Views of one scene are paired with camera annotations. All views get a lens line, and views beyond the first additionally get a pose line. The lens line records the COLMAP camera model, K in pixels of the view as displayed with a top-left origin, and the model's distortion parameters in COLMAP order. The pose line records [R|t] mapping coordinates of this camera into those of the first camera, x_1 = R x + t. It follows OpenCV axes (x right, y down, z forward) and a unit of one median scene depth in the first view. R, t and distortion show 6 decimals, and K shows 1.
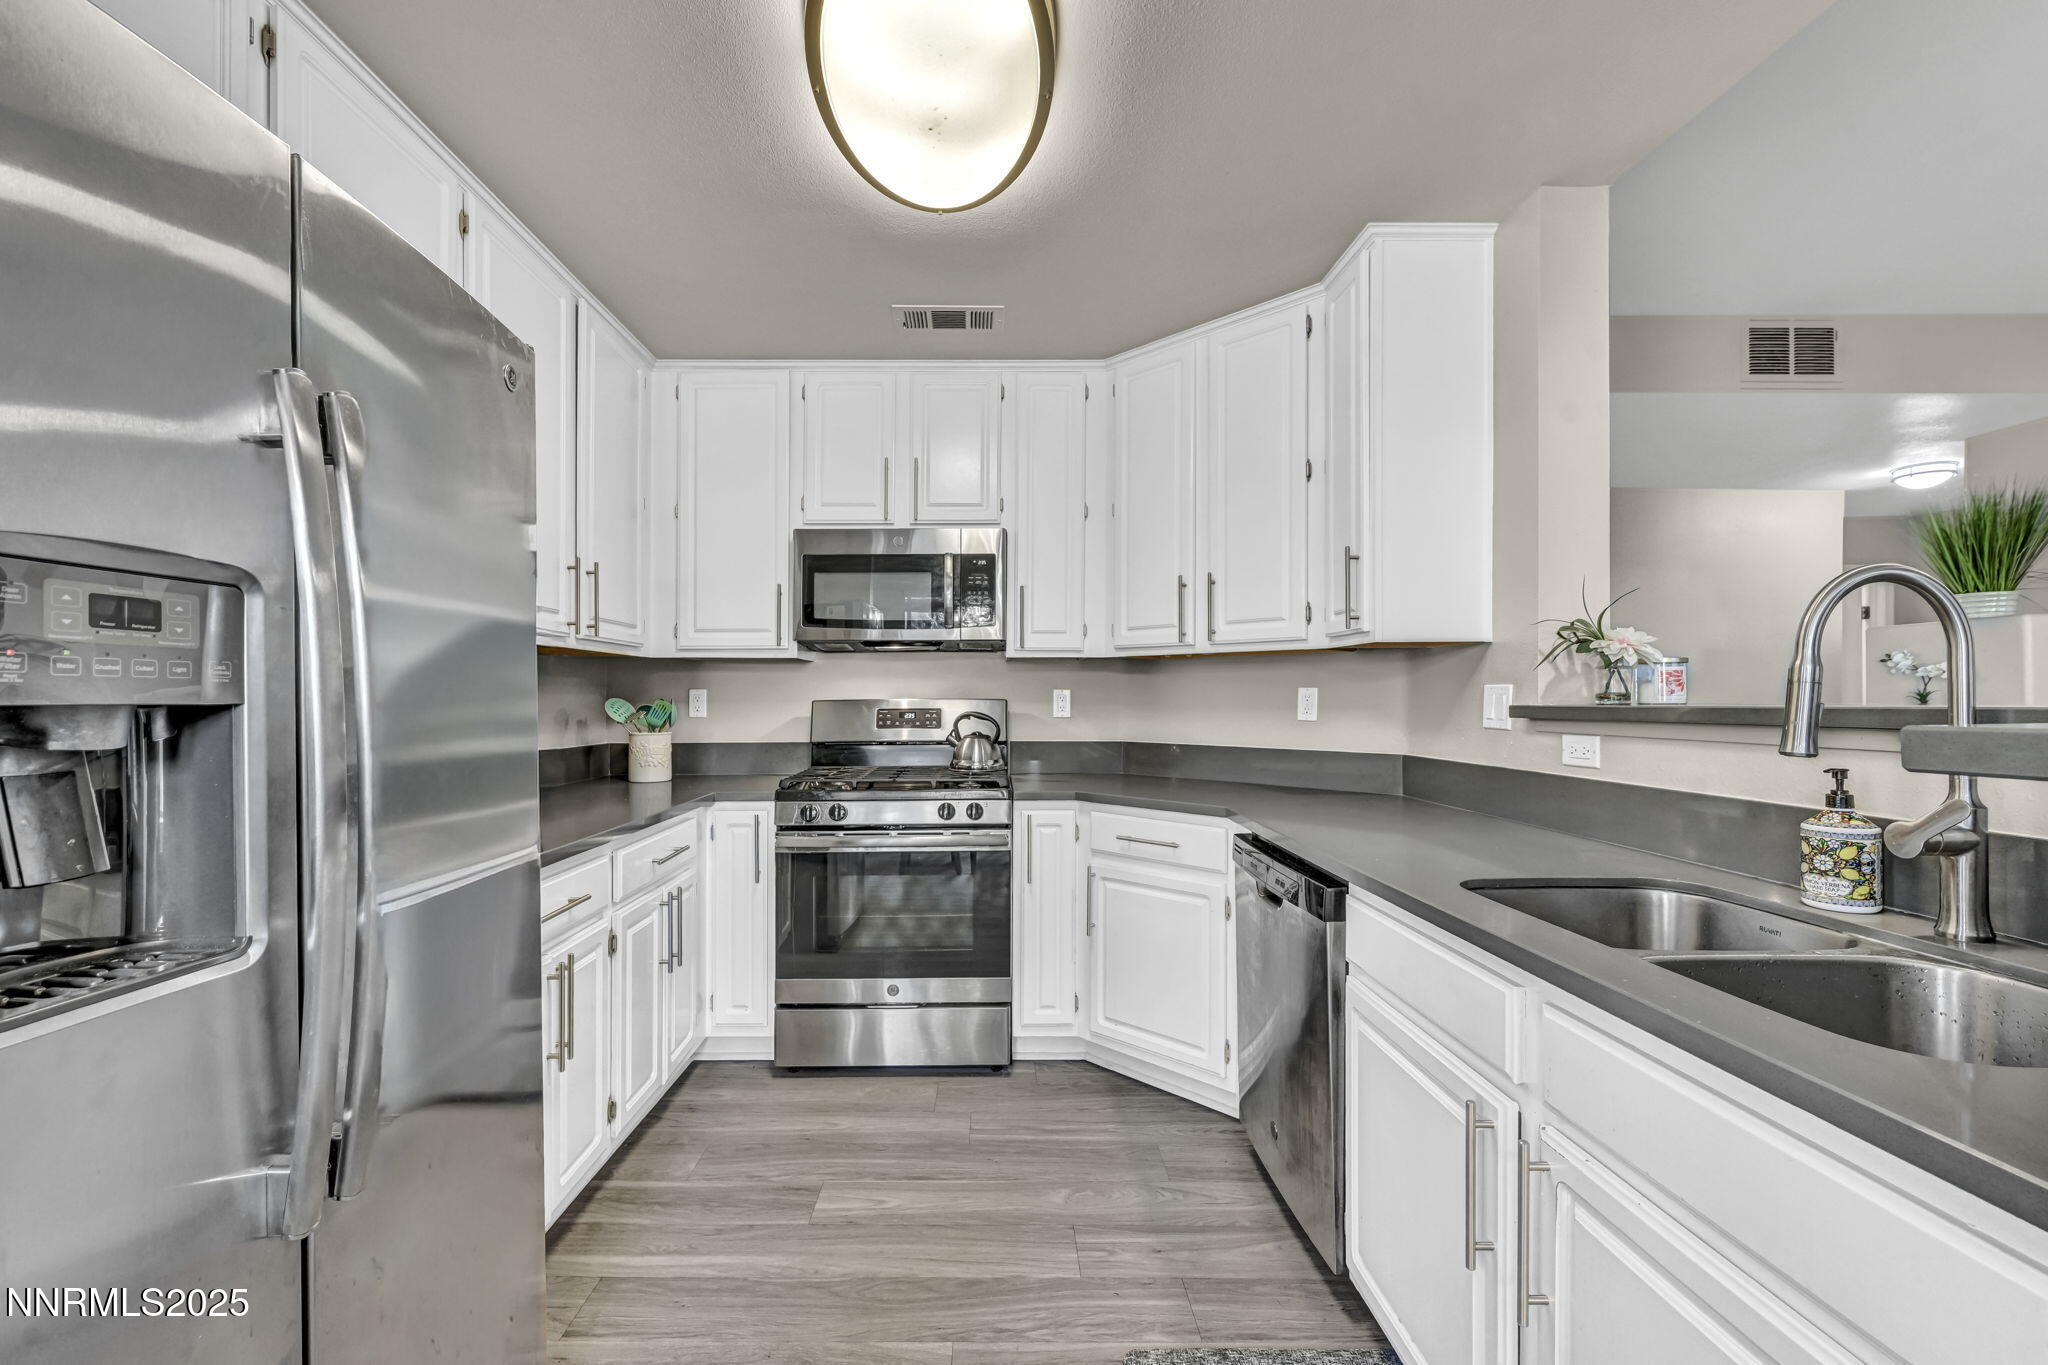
lens RADIAL K [[858.7, 0, 1001.8], [0, 858.7, 700.2], [0, 0, 1]] dist [-0.000145, 0.000668]
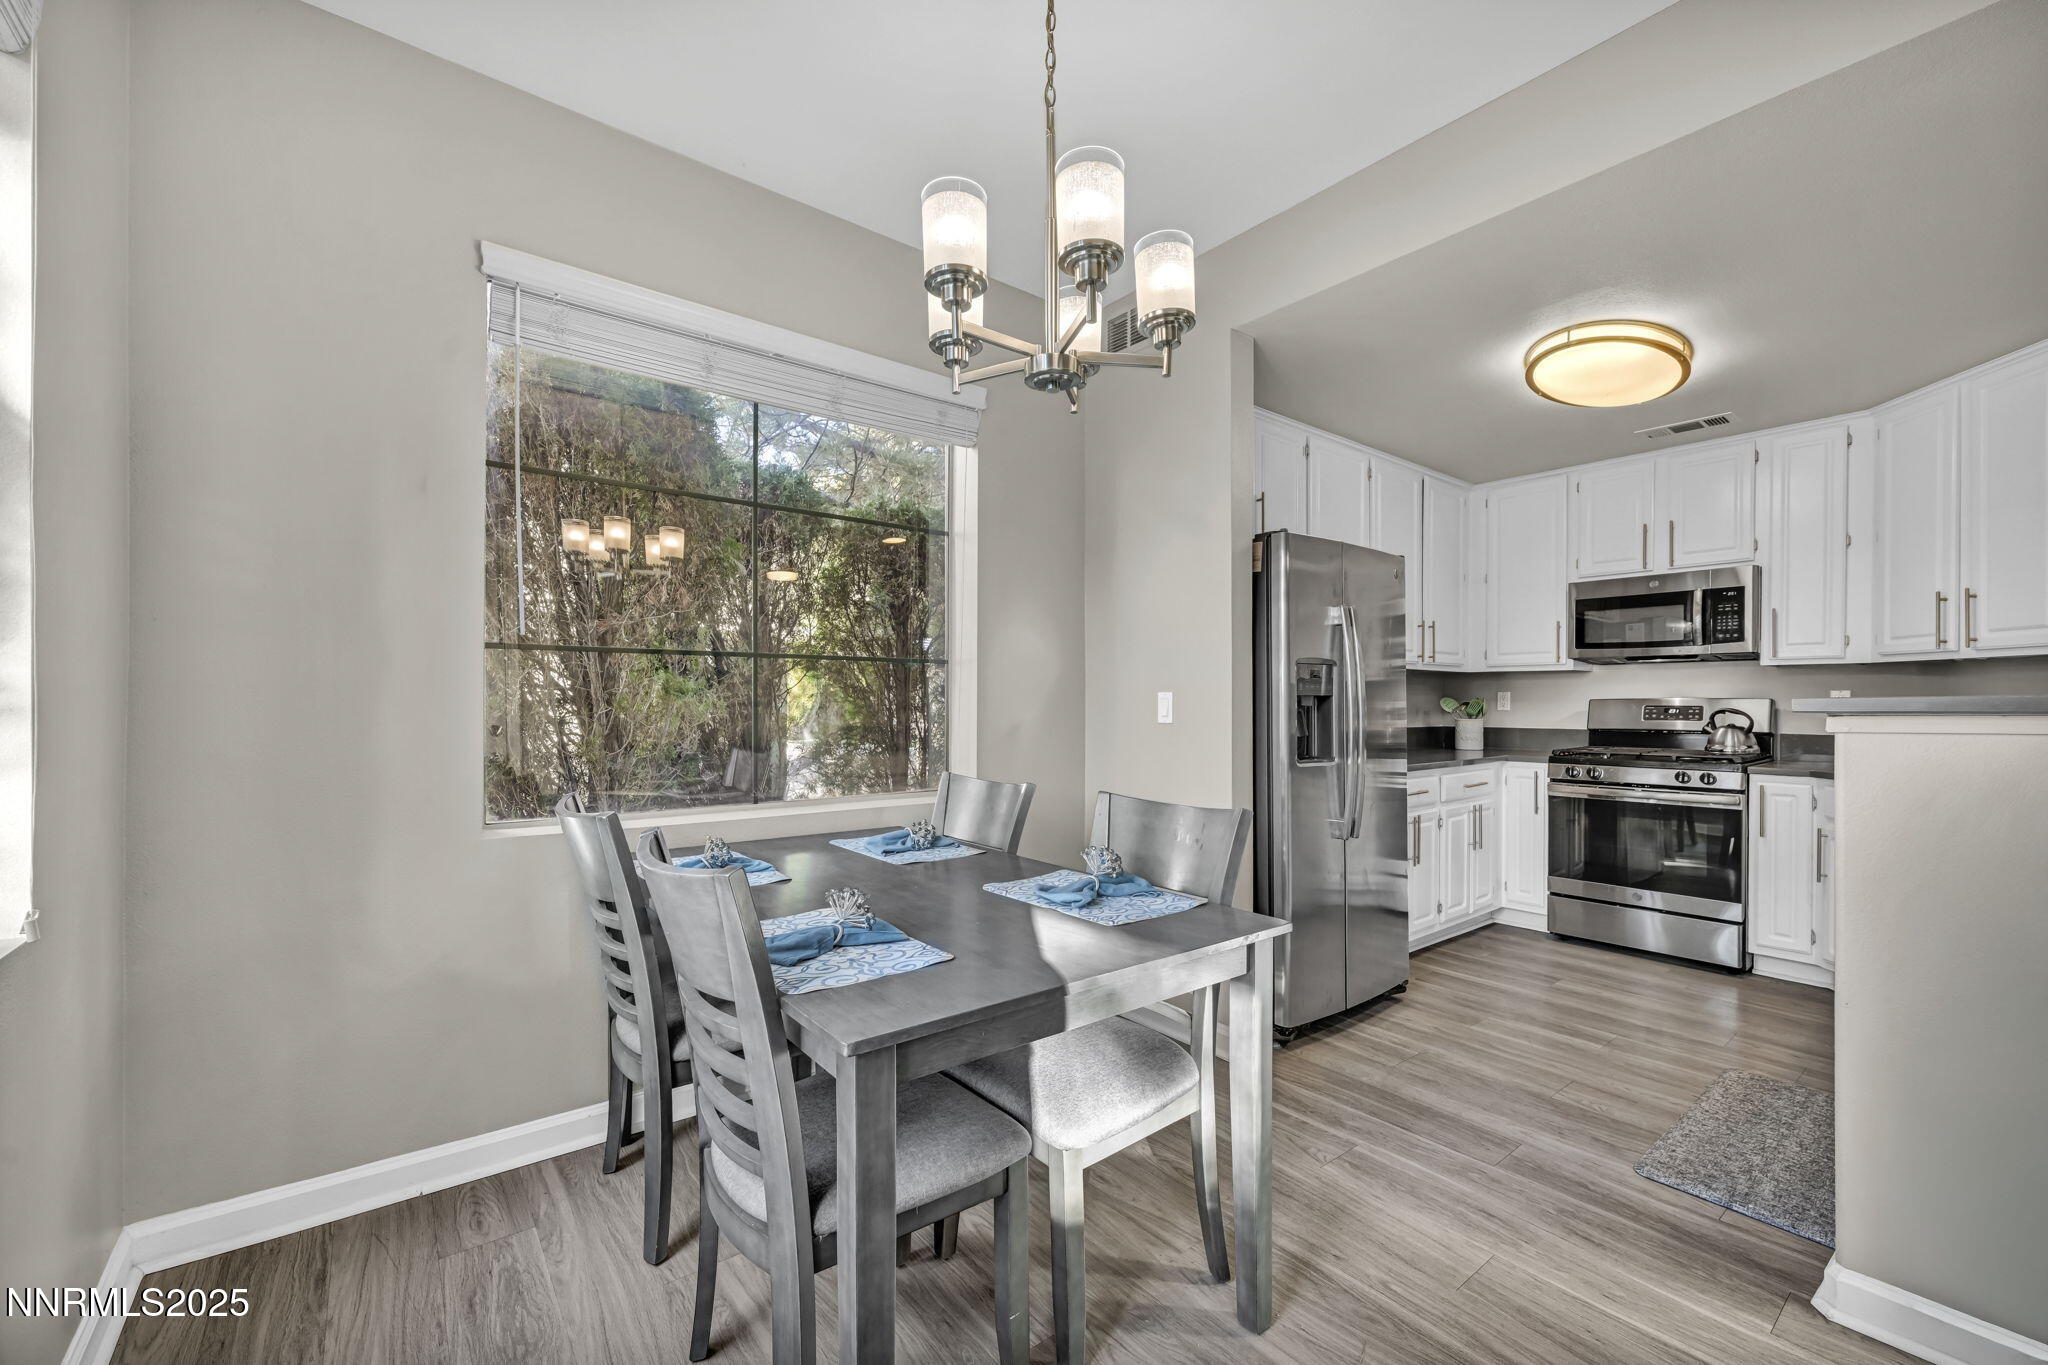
lens RADIAL K [[858.7, 0, 1018.1], [0, 858.7, 693.9], [0, 0, 1]] dist [-0.000145, 0.000668]
pose [[0.619883, -0.003857, -0.784684, 0.380892], [-0.005987, 0.999936, -0.009645, 0.013425], [0.784671, 0.010676, 0.619820, -0.761279]]
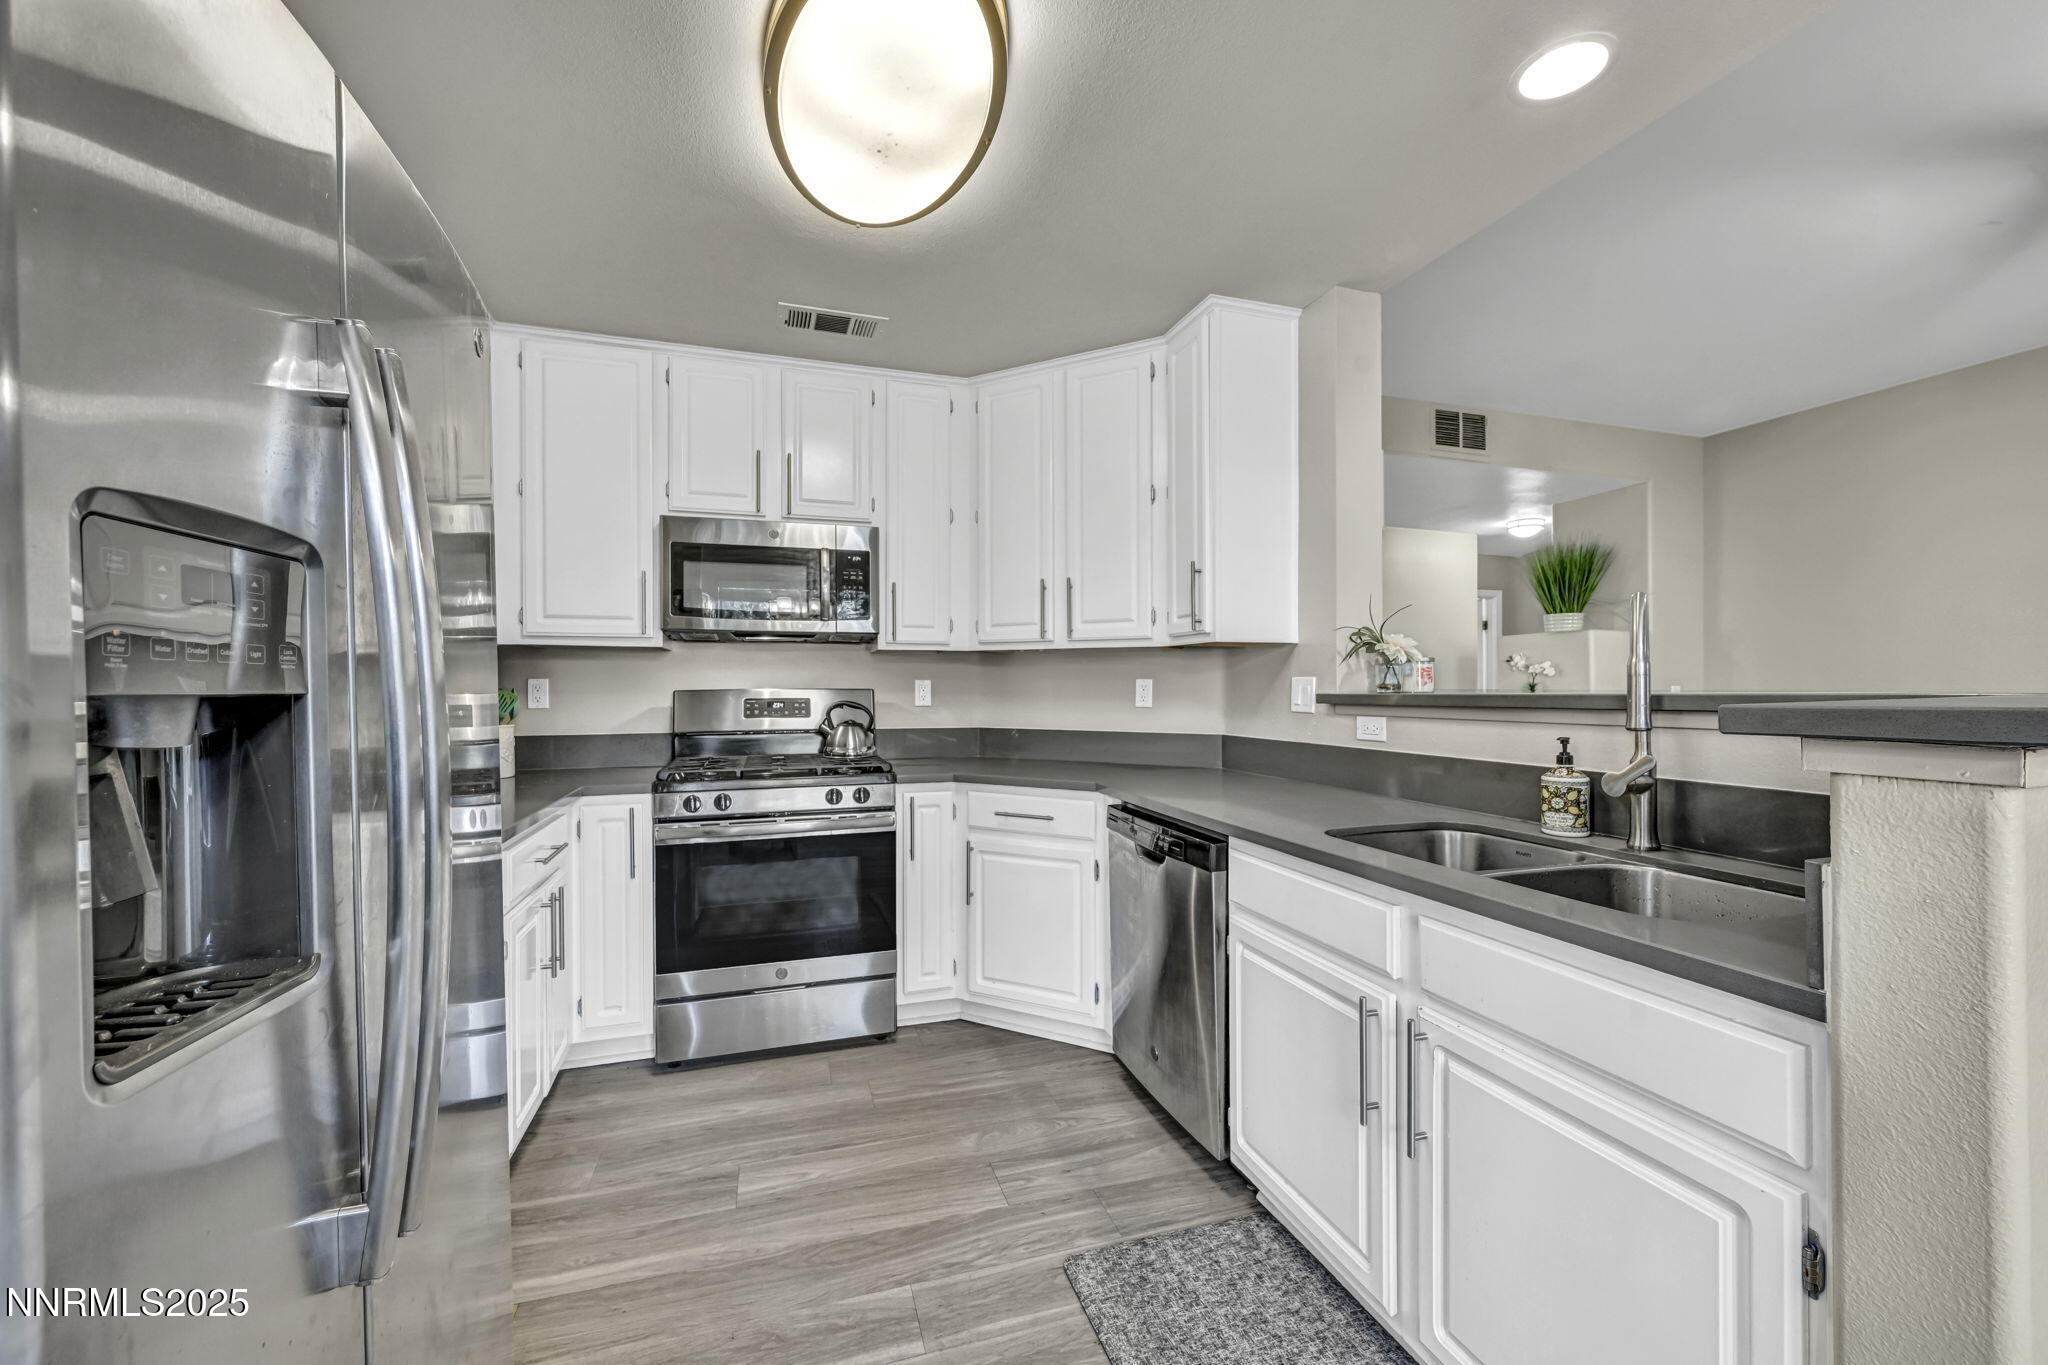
lens RADIAL K [[806.7, 0, 1034.3], [0, 806.7, 694.1], [0, 0, 1]] dist [0.001930, -0.000351]
pose [[0.953487, -0.002149, 0.301425, -0.132570], [0.000728, 0.999988, 0.004826, 0.000464], [-0.301432, -0.004382, 0.953478, -0.007033]]
